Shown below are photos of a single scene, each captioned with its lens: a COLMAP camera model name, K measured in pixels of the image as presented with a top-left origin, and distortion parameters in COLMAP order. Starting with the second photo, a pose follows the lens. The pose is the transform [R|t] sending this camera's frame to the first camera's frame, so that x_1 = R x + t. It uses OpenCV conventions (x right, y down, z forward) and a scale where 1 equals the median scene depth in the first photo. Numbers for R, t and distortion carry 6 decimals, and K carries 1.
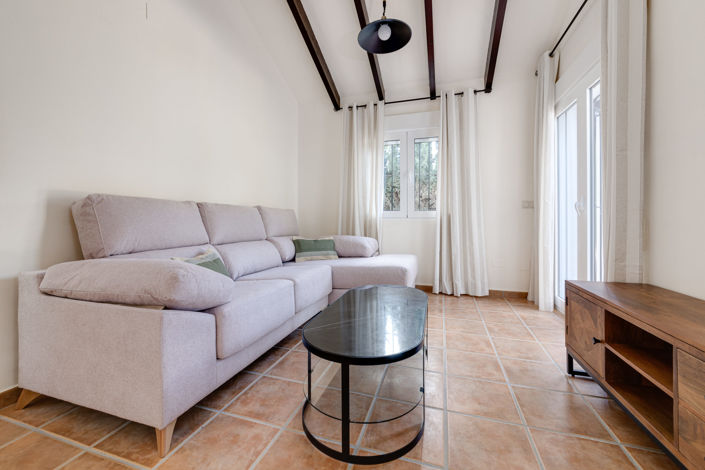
lens RADIAL K [[275.2, 0, 352.4], [0, 275.2, 221.5], [0, 0, 1]] dist [-0.000050, 0.000030]
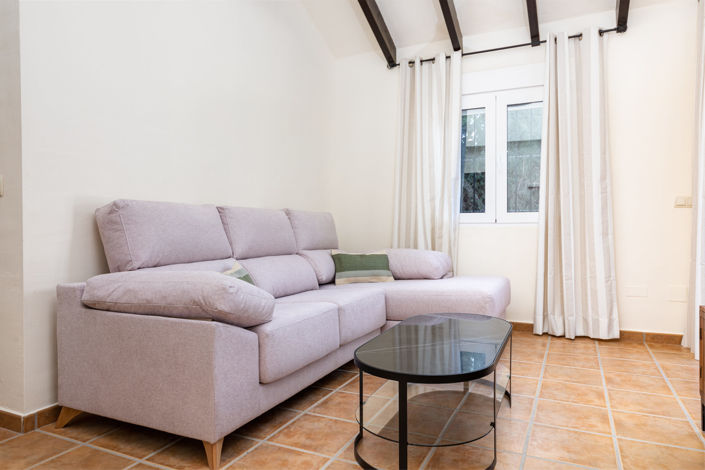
lens RADIAL K [[466.5, 0, 351.0], [0, 466.5, 248.2], [0, 0, 1]] dist [0.001488, 0.000802]
pose [[0.990082, 0.000523, -0.140486, 0.015226], [0.005221, 0.999165, 0.040516, 0.000216], [0.140390, -0.040848, 0.989253, -0.388312]]
